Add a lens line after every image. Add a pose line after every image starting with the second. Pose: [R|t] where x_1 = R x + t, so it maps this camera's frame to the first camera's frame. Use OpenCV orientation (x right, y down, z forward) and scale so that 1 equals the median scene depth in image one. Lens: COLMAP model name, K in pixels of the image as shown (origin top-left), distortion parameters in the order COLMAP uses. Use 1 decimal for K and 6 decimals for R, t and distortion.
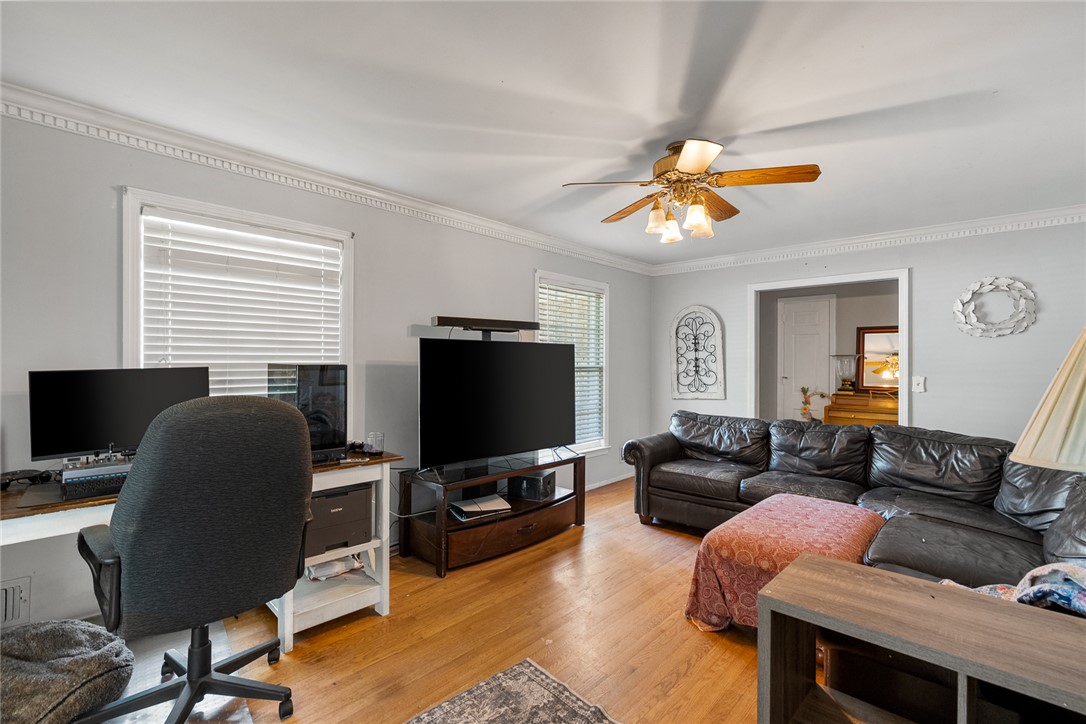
lens RADIAL K [[498.7, 0, 540.6], [0, 498.7, 362.4], [0, 0, 1]] dist [0.004287, 0.000574]
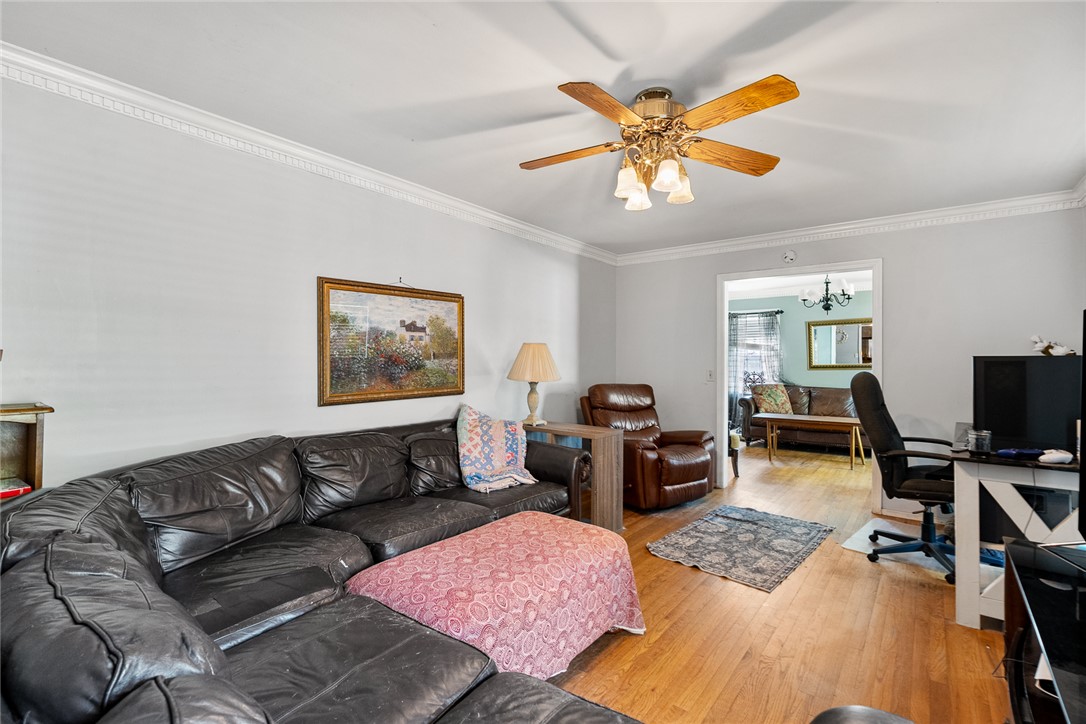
lens RADIAL K [[498.7, 0, 543.9], [0, 498.7, 358.8], [0, 0, 1]] dist [0.004287, 0.000574]
pose [[-0.996086, -0.001962, -0.088366, 0.560135], [-0.002385, 0.999986, 0.004678, 0.014840], [0.088355, 0.004871, -0.996077, 1.907937]]
